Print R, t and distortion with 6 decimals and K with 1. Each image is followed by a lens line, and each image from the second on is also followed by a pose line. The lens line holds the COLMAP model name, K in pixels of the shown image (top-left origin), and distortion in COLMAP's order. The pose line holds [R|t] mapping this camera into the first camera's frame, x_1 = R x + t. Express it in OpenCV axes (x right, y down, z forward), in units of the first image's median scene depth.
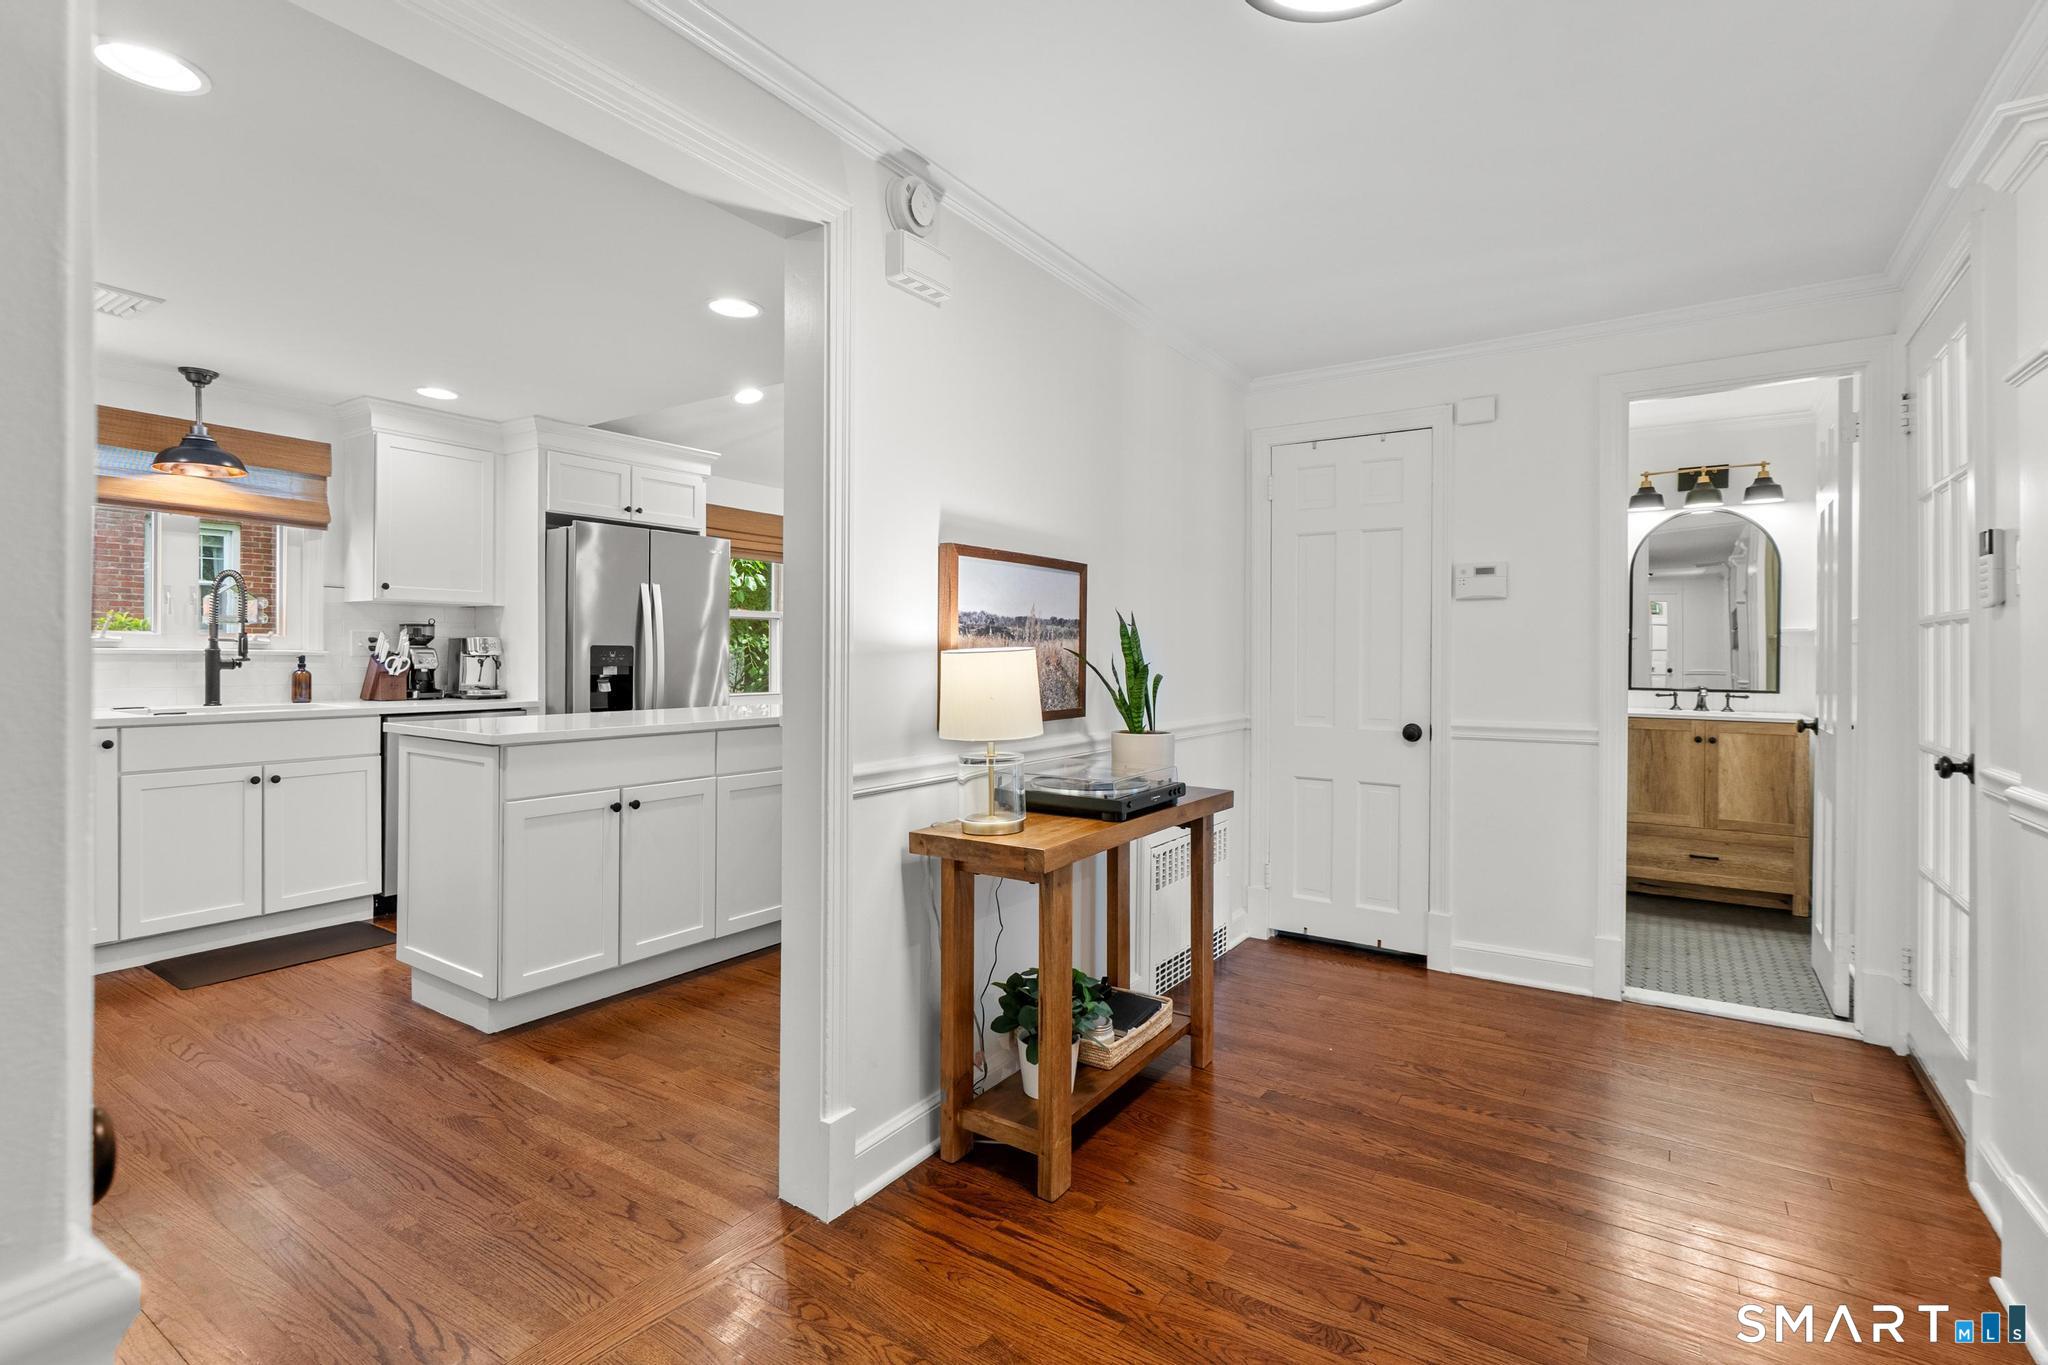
lens RADIAL K [[952.6, 0, 1000.1], [0, 952.6, 655.7], [0, 0, 1]] dist [-0.001677, 0.000721]
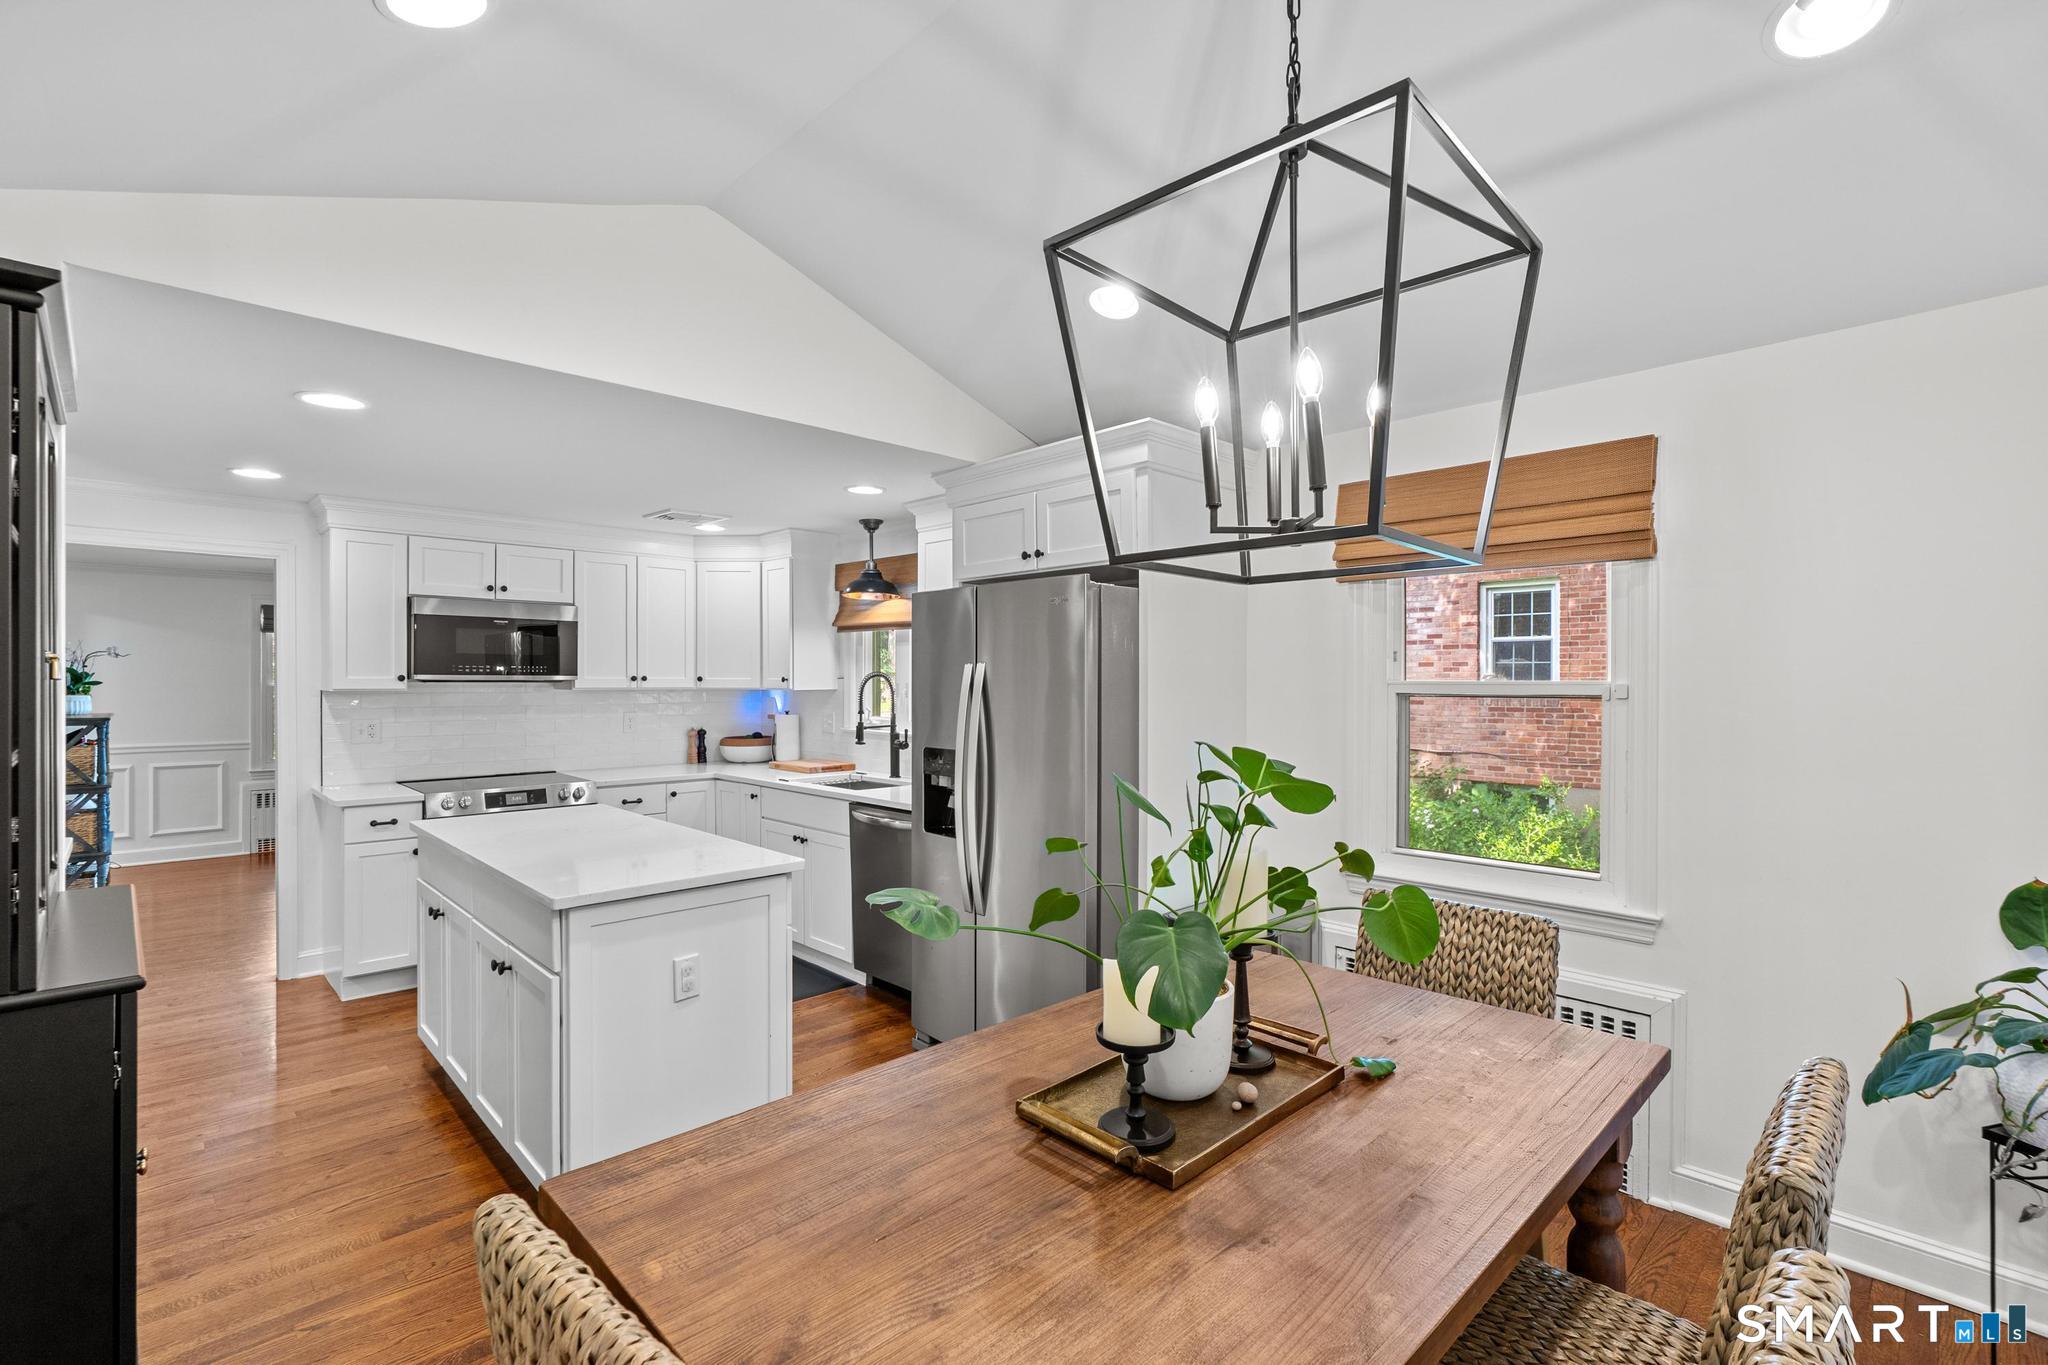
lens RADIAL K [[927.4, 0, 1024.0], [0, 927.4, 682.5], [0, 0, 1]] dist [-0.004640, 0.000725]
pose [[-0.204210, -0.002743, -0.978923, 0.319849], [-0.004467, 0.999988, -0.001870, -0.065578], [0.978917, 0.003991, -0.204219, 1.282171]]
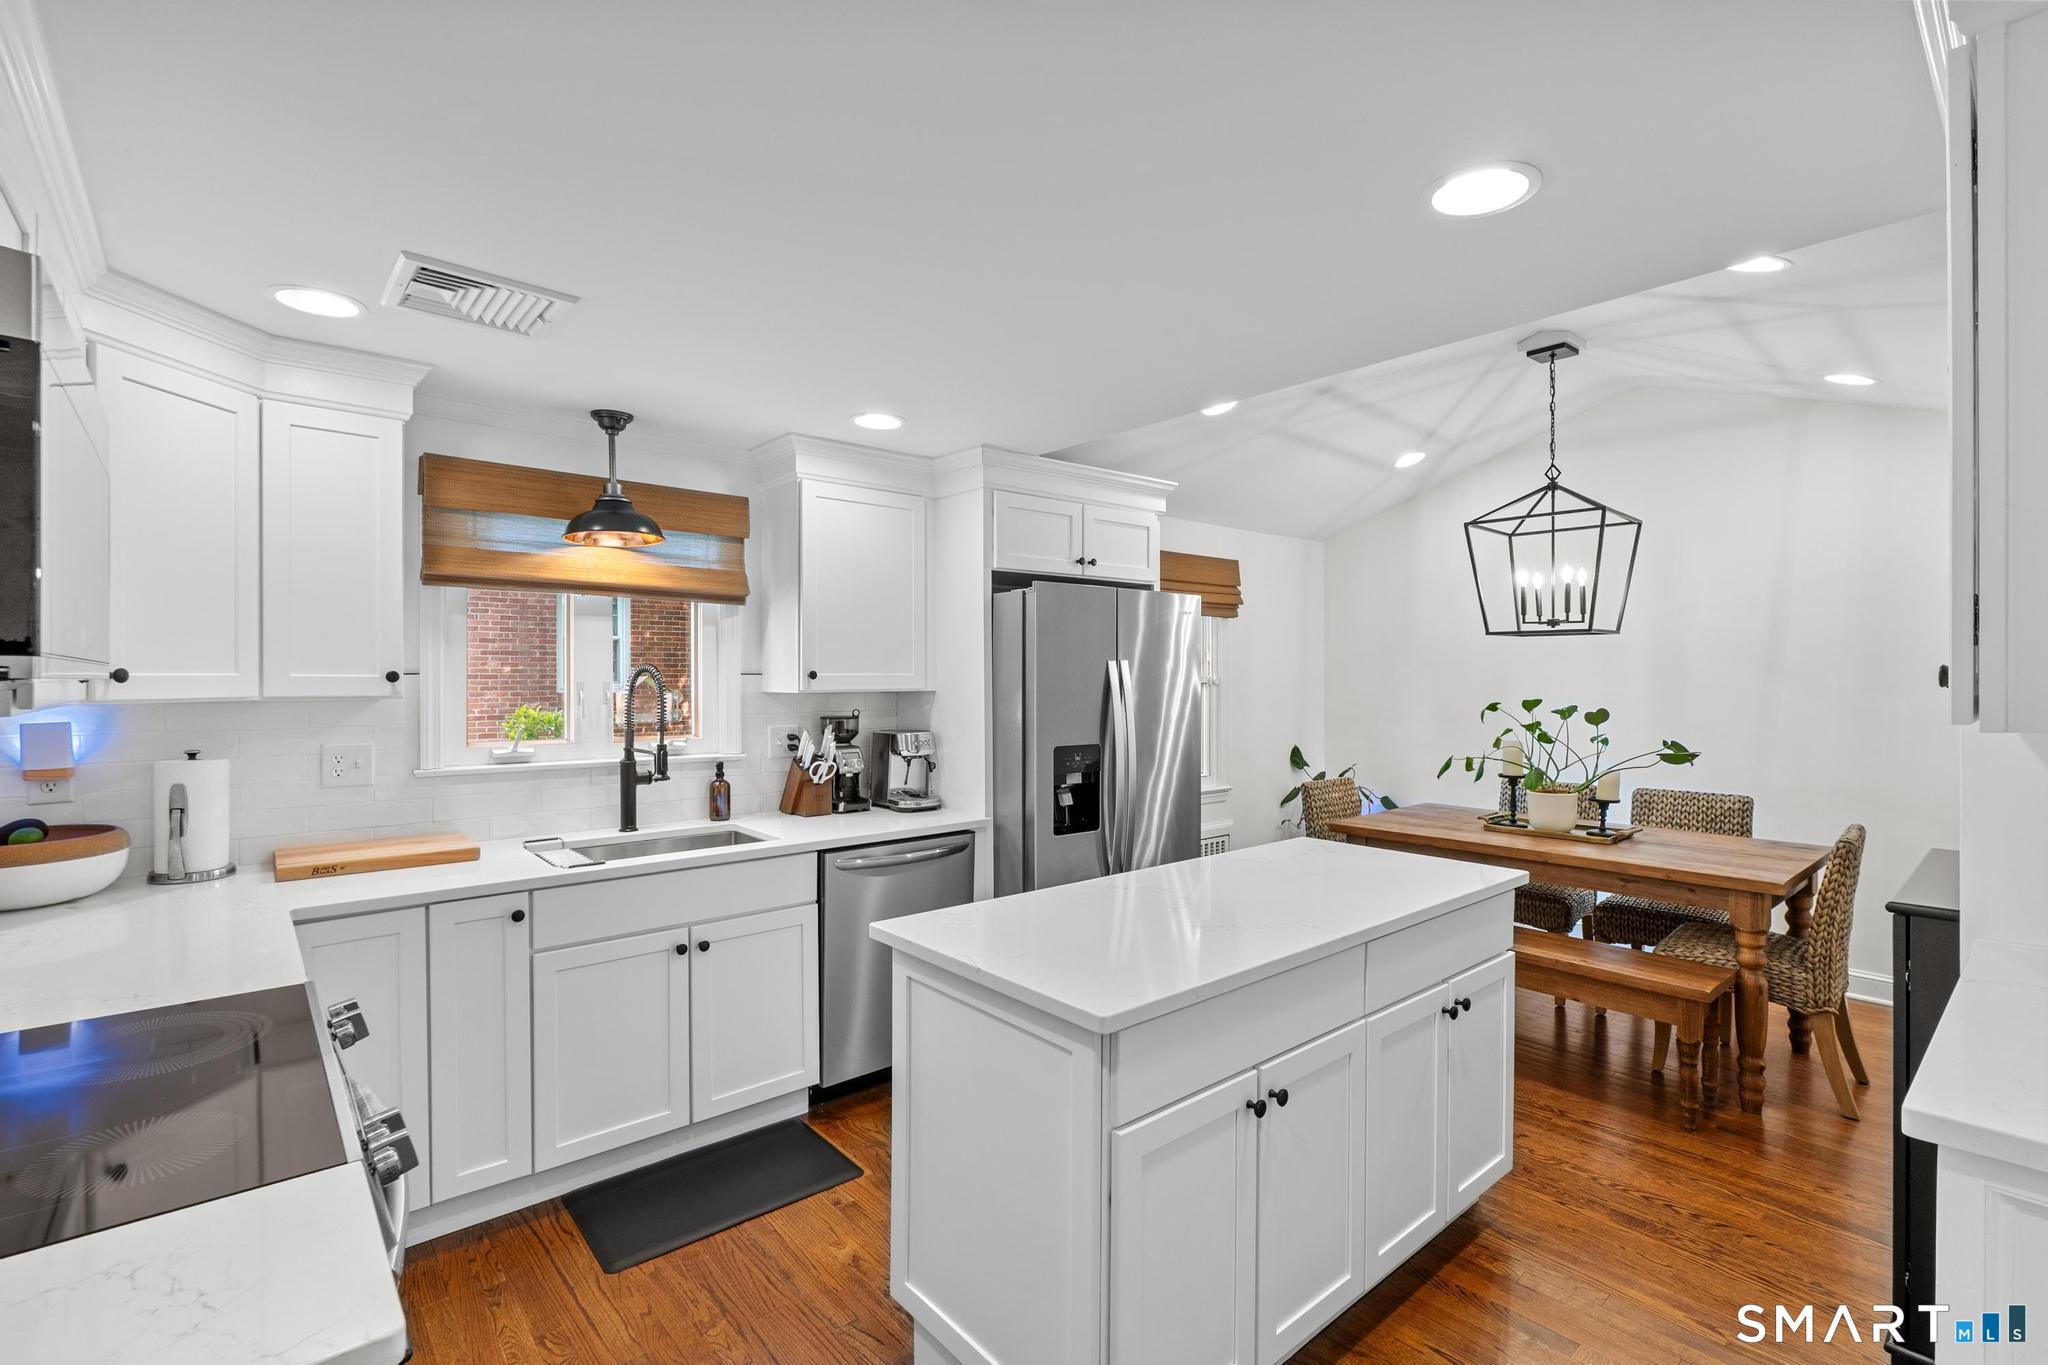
lens RADIAL K [[927.4, 0, 1024.0], [0, 927.4, 682.5], [0, 0, 1]] dist [-0.004640, 0.000725]
pose [[0.964980, -0.004987, -0.262277, -0.269156], [0.005986, 0.999978, 0.003010, -0.065994], [0.262256, -0.004475, 0.964988, 0.299402]]
